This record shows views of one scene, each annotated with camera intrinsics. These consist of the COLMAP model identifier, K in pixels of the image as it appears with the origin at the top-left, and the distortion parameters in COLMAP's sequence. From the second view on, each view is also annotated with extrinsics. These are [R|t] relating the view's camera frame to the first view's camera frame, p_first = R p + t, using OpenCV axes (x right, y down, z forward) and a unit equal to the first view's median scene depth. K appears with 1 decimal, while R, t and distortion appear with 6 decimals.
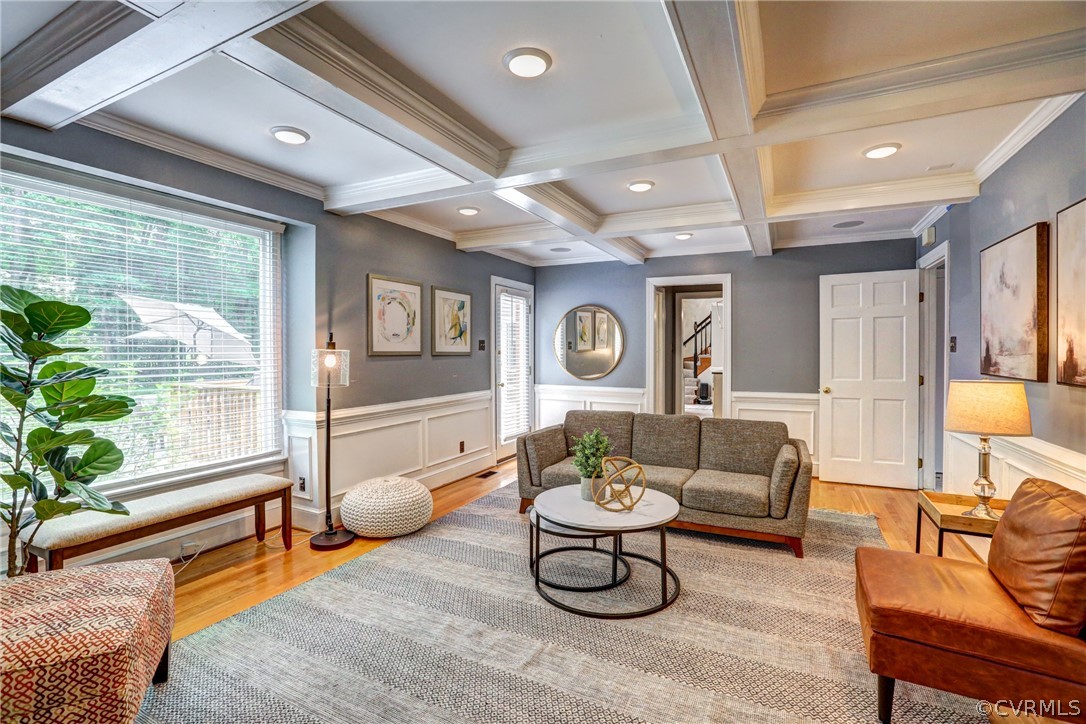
lens RADIAL K [[493.2, 0, 542.7], [0, 493.2, 359.7], [0, 0, 1]] dist [-0.055305, 0.020126]
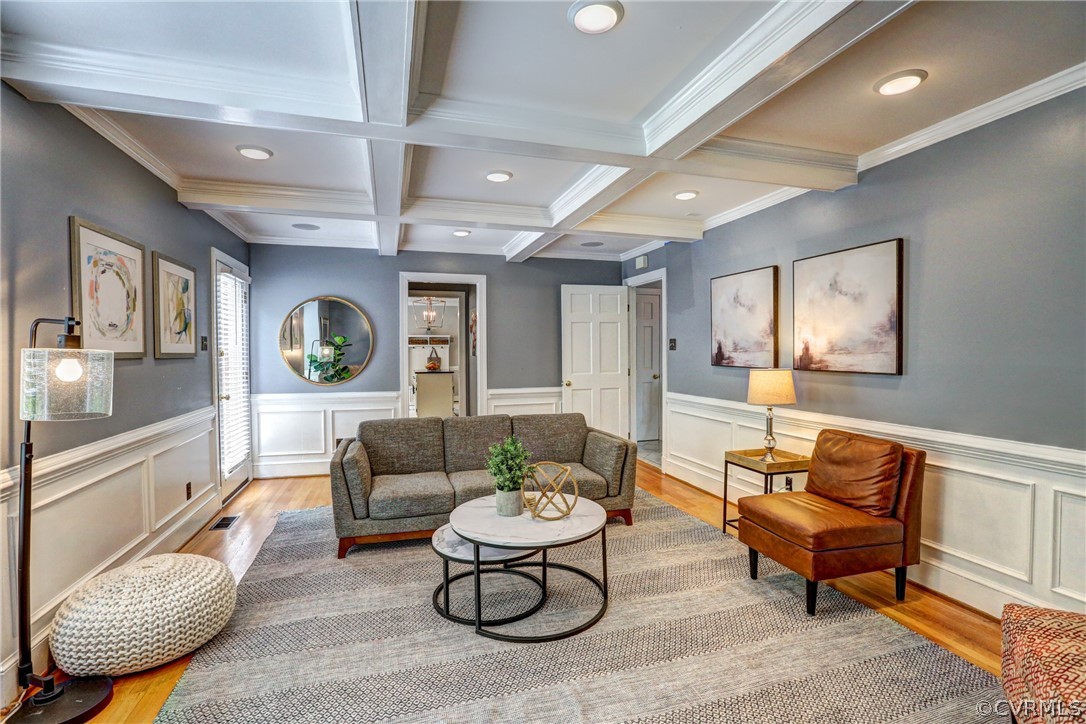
lens RADIAL K [[493.2, 0, 550.4], [0, 493.2, 359.3], [0, 0, 1]] dist [-0.055305, 0.020126]
pose [[0.722372, -0.015853, 0.691323, -0.346465], [0.016506, 0.999848, 0.005681, -0.003246], [-0.691308, 0.007308, 0.722523, 0.219634]]
